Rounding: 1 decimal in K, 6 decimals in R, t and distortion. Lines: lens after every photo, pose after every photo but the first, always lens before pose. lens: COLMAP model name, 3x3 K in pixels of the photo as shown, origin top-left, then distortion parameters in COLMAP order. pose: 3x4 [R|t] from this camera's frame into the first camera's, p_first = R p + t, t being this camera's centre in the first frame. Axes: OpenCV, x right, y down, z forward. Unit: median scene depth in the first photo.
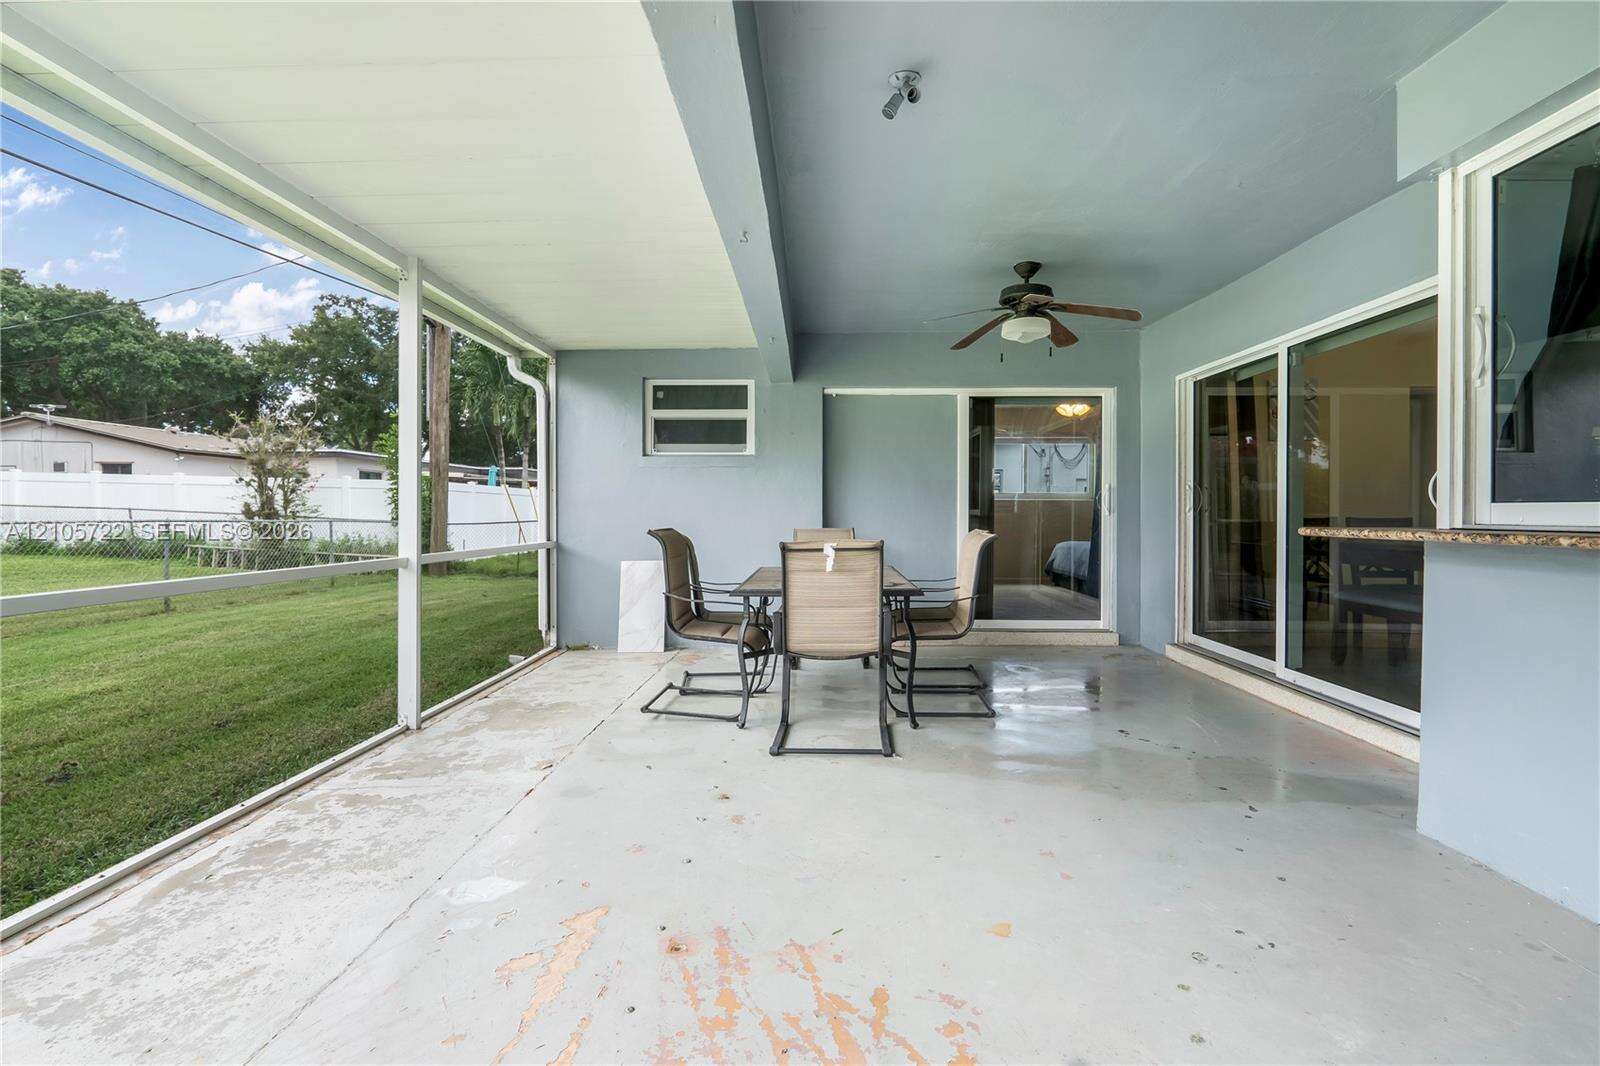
lens RADIAL K [[738.1, 0, 798.9], [0, 738.1, 518.7], [0, 0, 1]] dist [-0.009559, 0.000777]
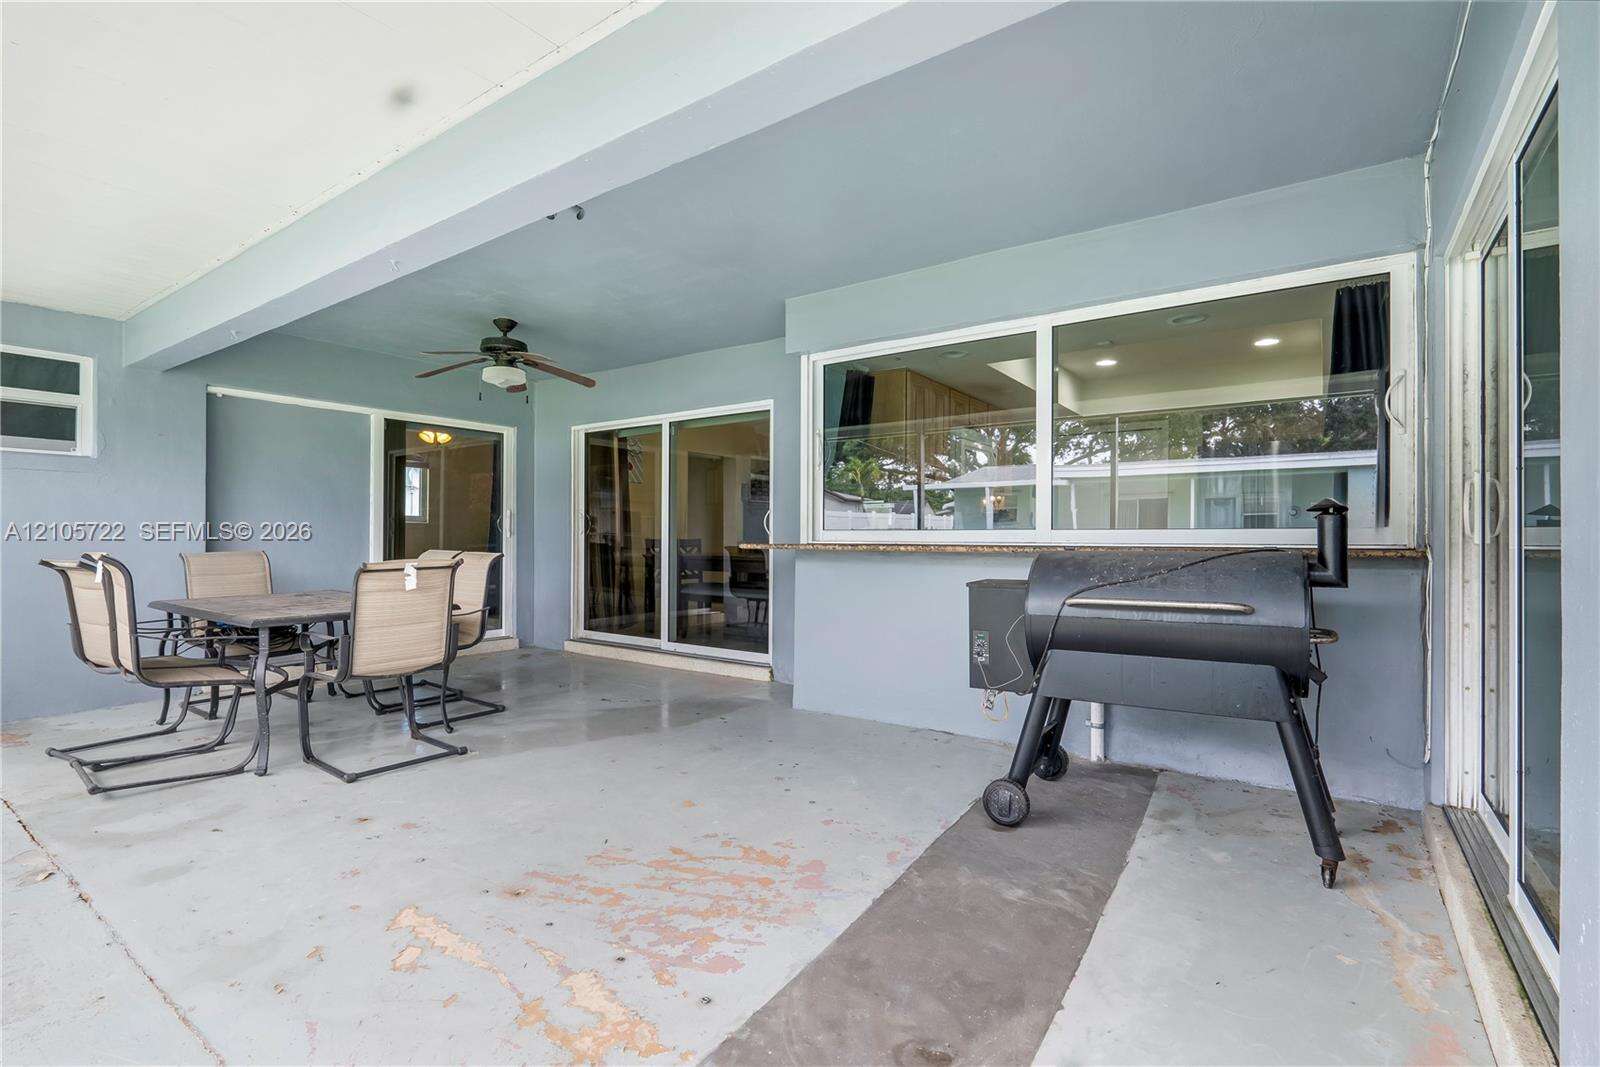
lens RADIAL K [[738.1, 0, 793.6], [0, 738.1, 537.6], [0, 0, 1]] dist [-0.009559, 0.000777]
pose [[0.559916, 0.001056, 0.828548, -0.418959], [0.003398, 0.999988, -0.003571, 0.002291], [-0.828542, 0.004815, 0.559906, -0.025827]]
